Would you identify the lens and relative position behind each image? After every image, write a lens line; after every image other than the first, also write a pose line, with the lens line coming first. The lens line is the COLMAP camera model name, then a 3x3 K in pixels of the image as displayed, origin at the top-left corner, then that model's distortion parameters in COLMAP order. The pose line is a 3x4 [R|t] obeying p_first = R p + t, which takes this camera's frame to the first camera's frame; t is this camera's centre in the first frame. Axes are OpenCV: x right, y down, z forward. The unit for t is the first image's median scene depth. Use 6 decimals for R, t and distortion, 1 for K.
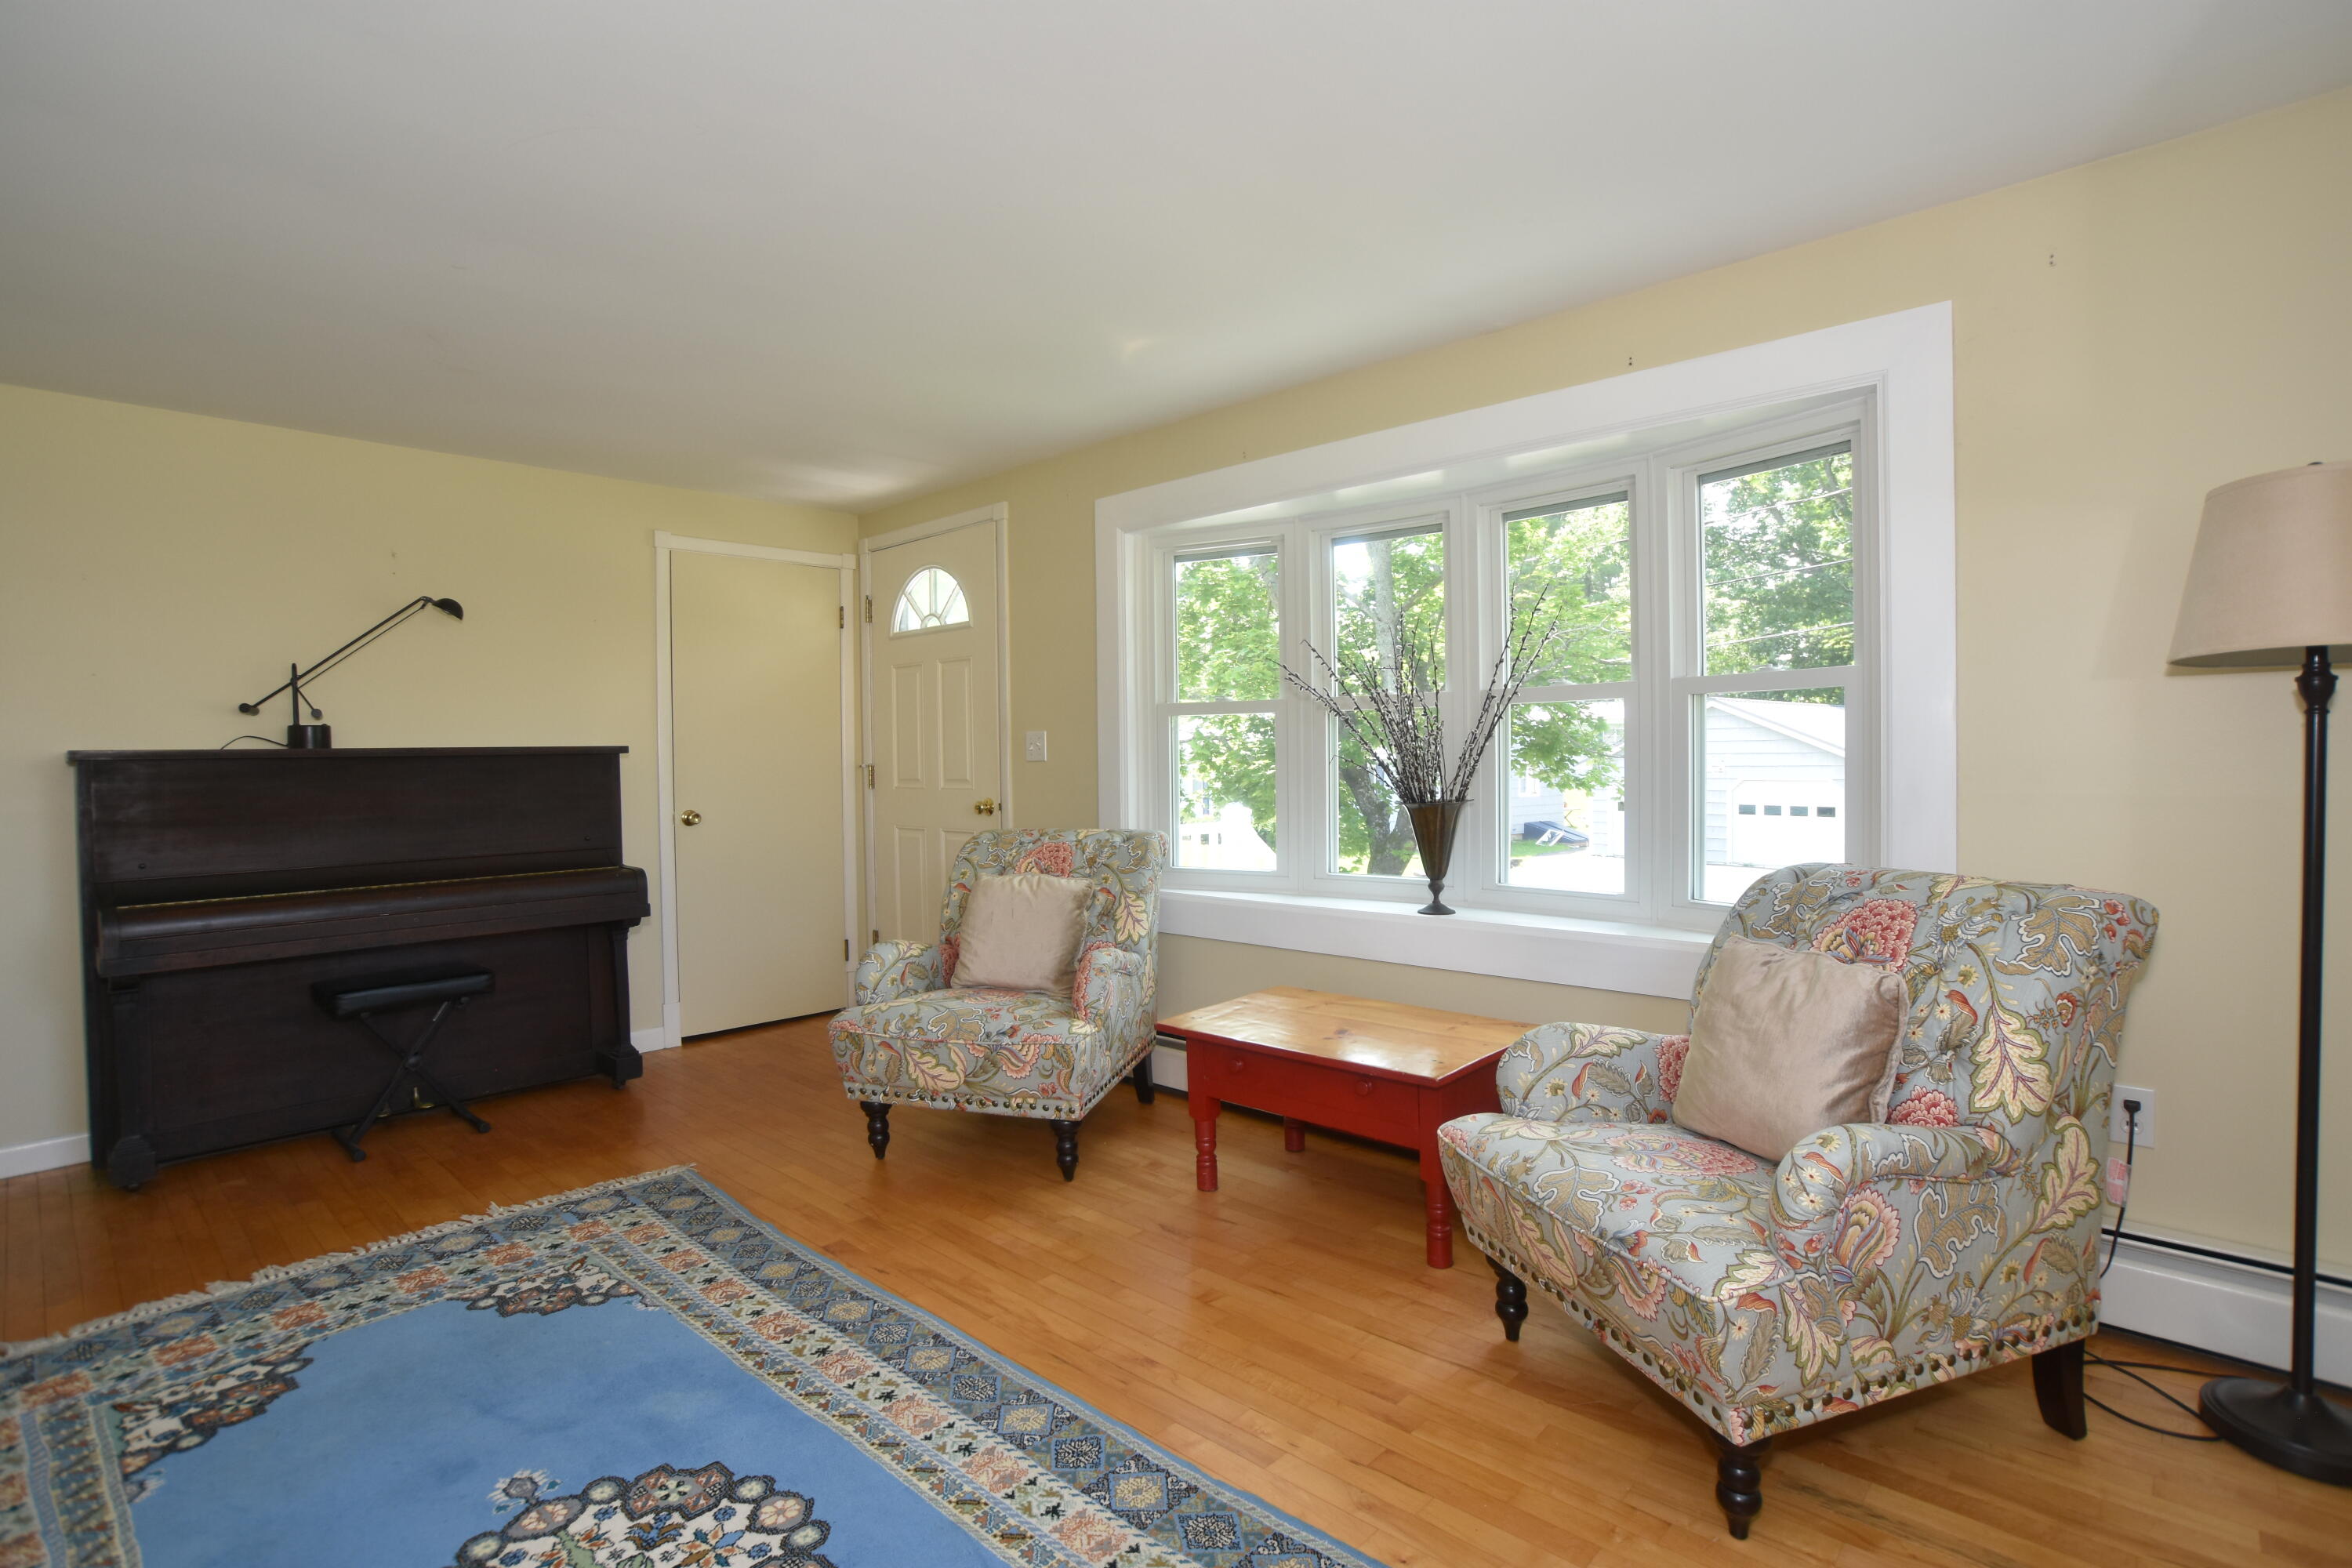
lens RADIAL K [[1125.4, 0, 1180.2], [0, 1125.4, 777.7], [0, 0, 1]] dist [-0.063919, 0.026801]
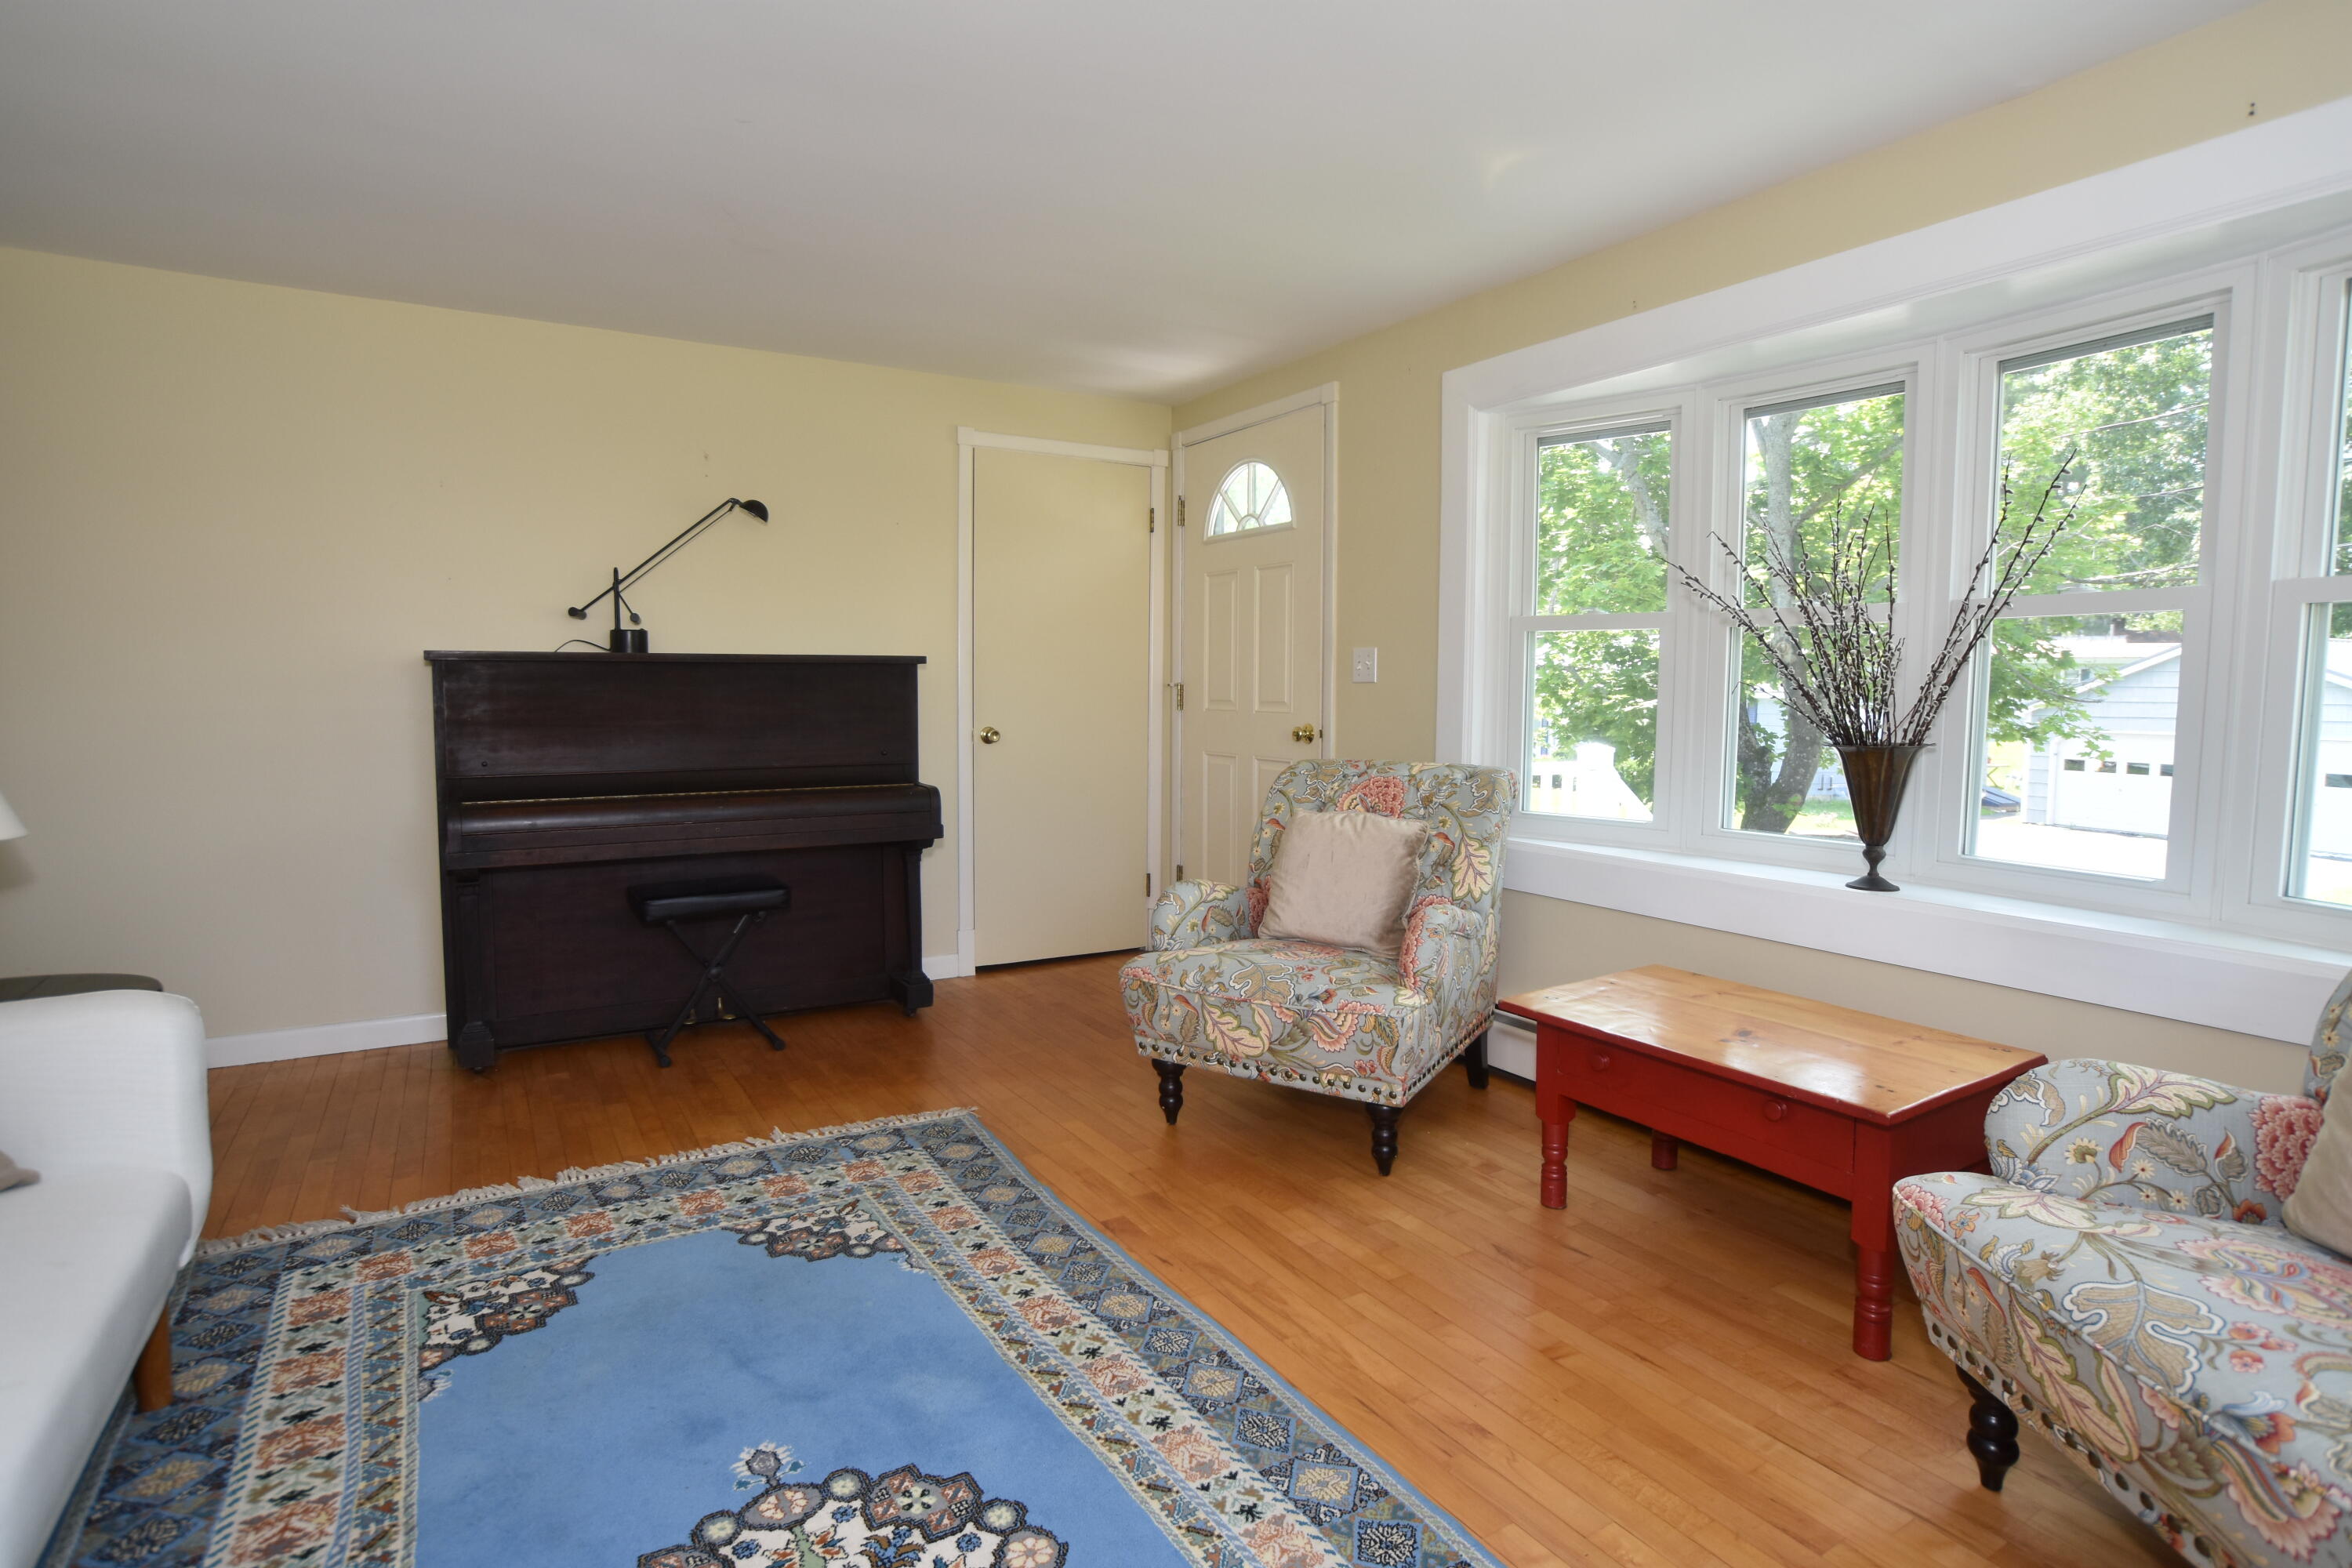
lens RADIAL K [[1197.8, 0, 1185.8], [0, 1197.8, 781.5], [0, 0, 1]] dist [-0.082616, 0.047747]
pose [[0.963524, 0.043574, -0.264052, -0.028380], [-0.027363, 0.997525, 0.064766, 0.011006], [0.266220, -0.055178, 0.962332, 0.149604]]
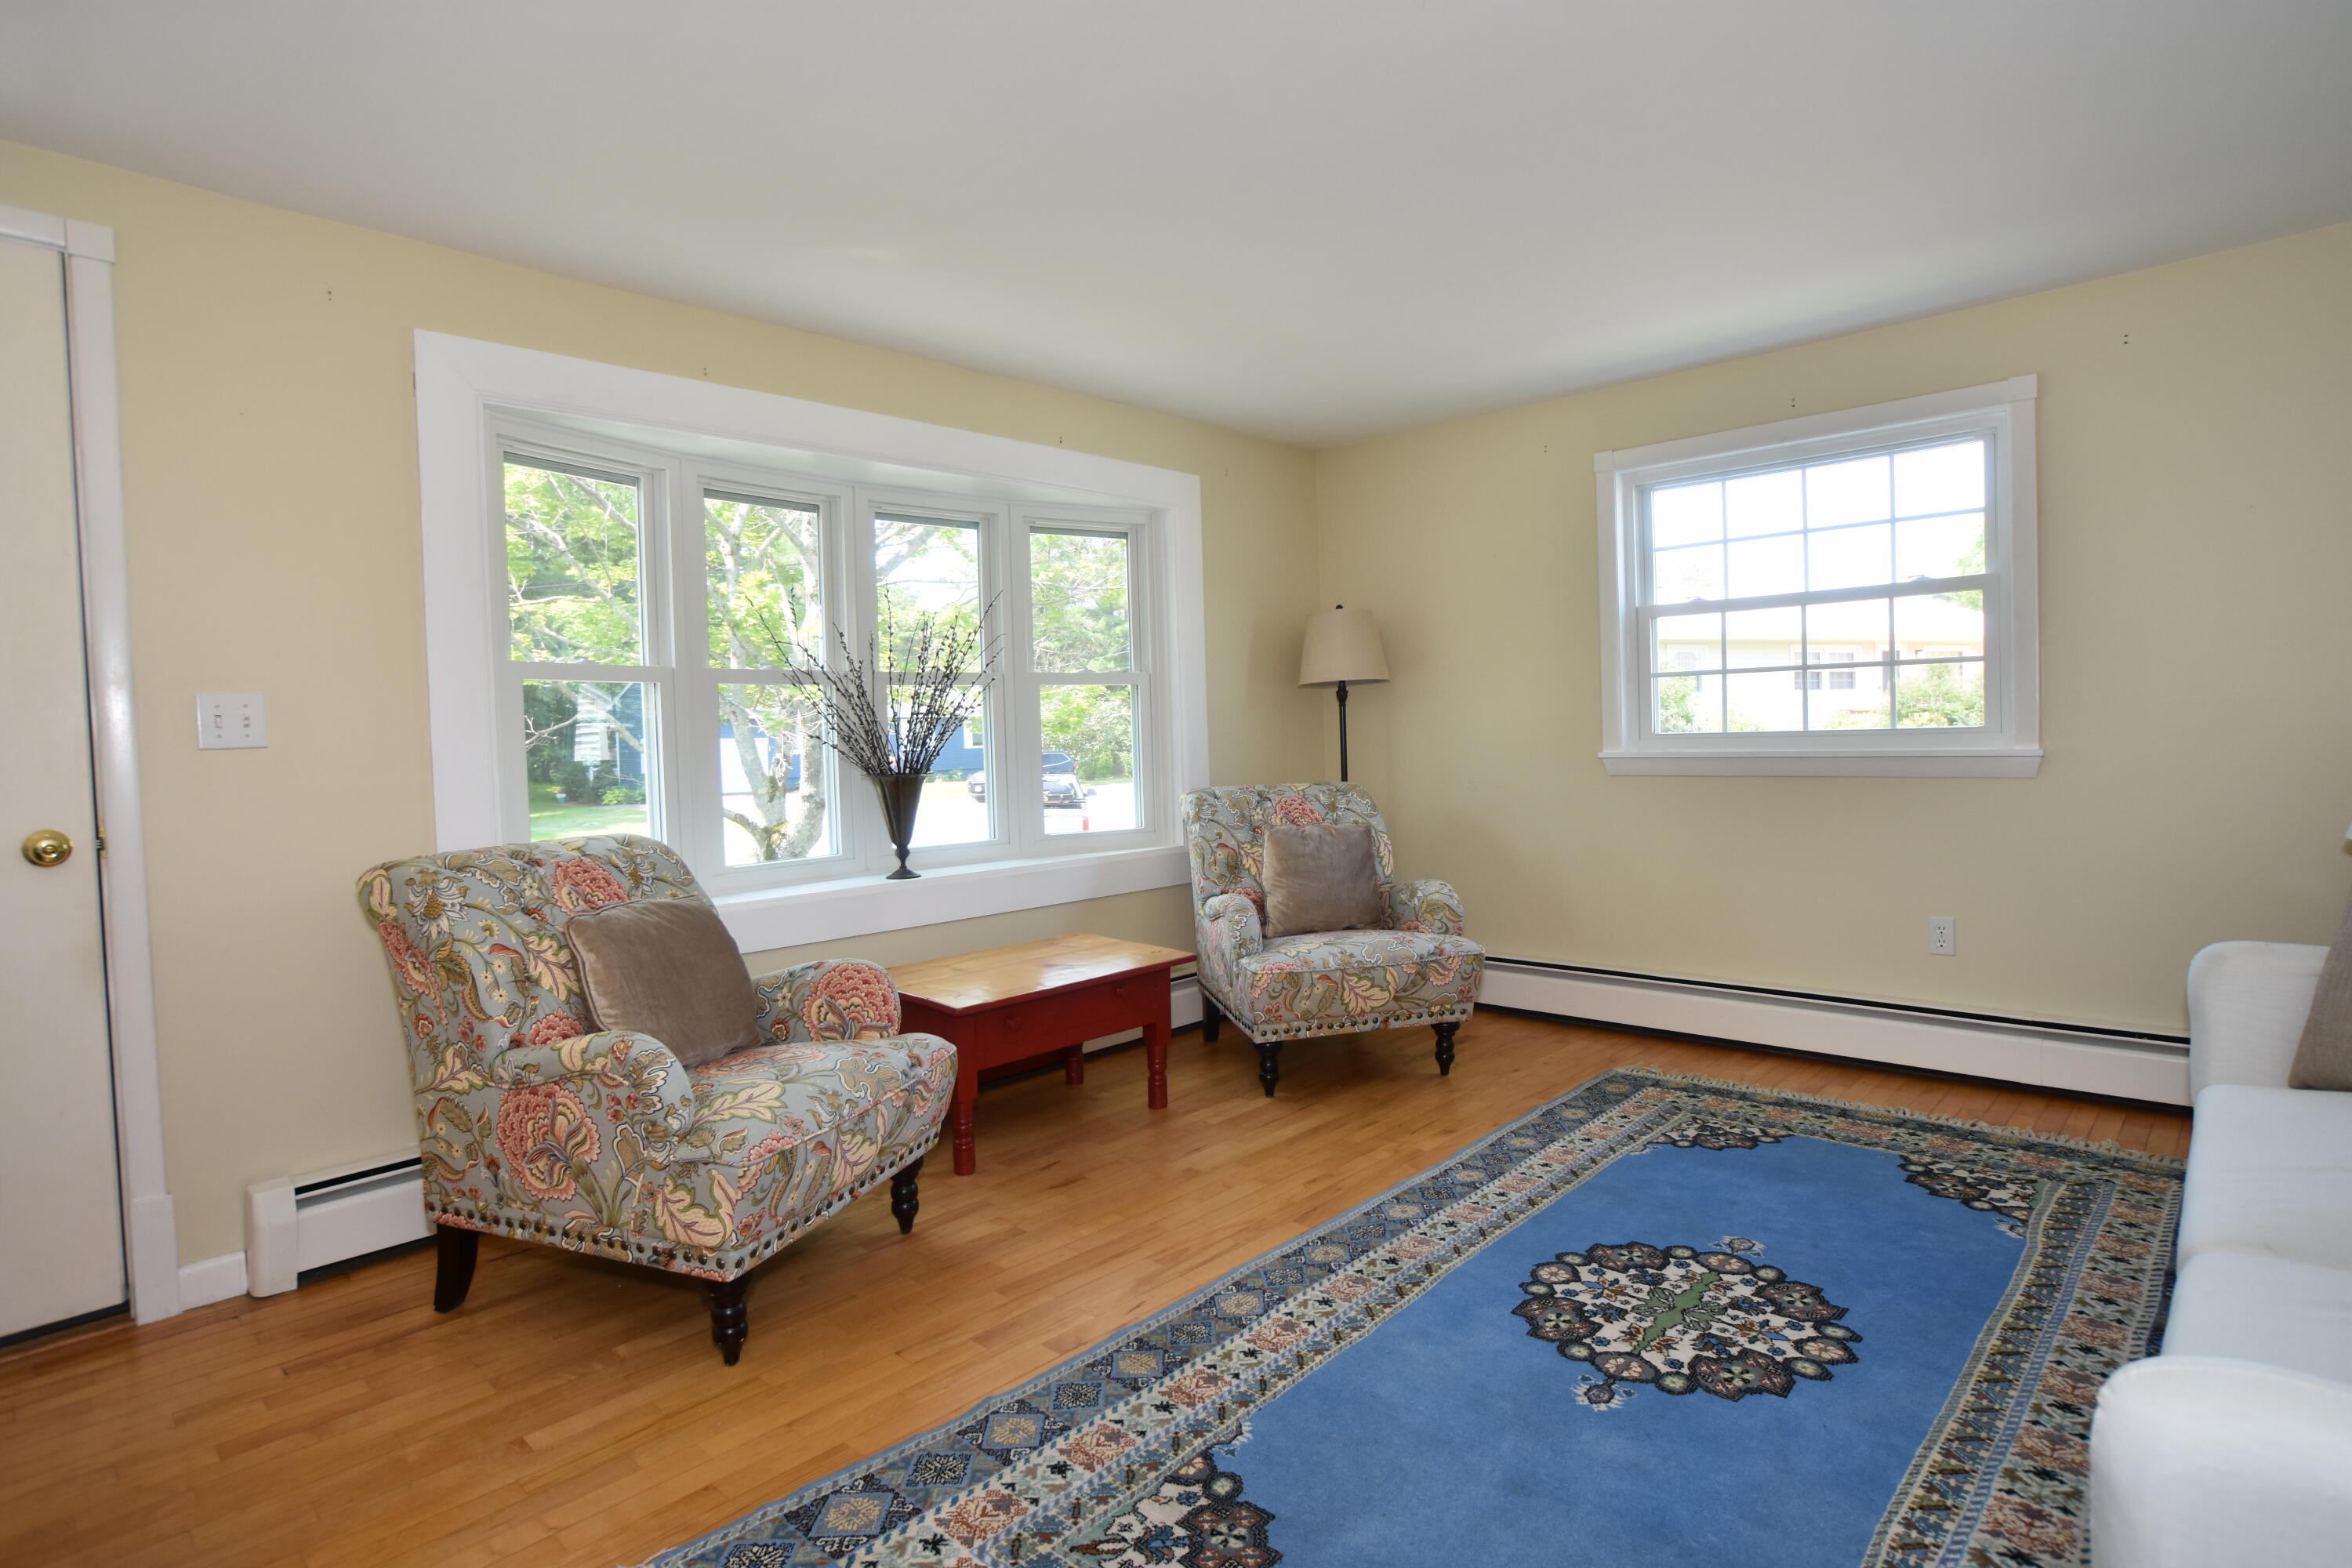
lens RADIAL K [[1197.8, 0, 1185.8], [0, 1197.8, 781.5], [0, 0, 1]] dist [-0.082616, 0.047747]
pose [[0.006807, -0.025372, 0.999655, -1.325053], [0.049049, 0.998483, 0.025008, 0.019751], [-0.998773, 0.048862, 0.008042, 1.054846]]
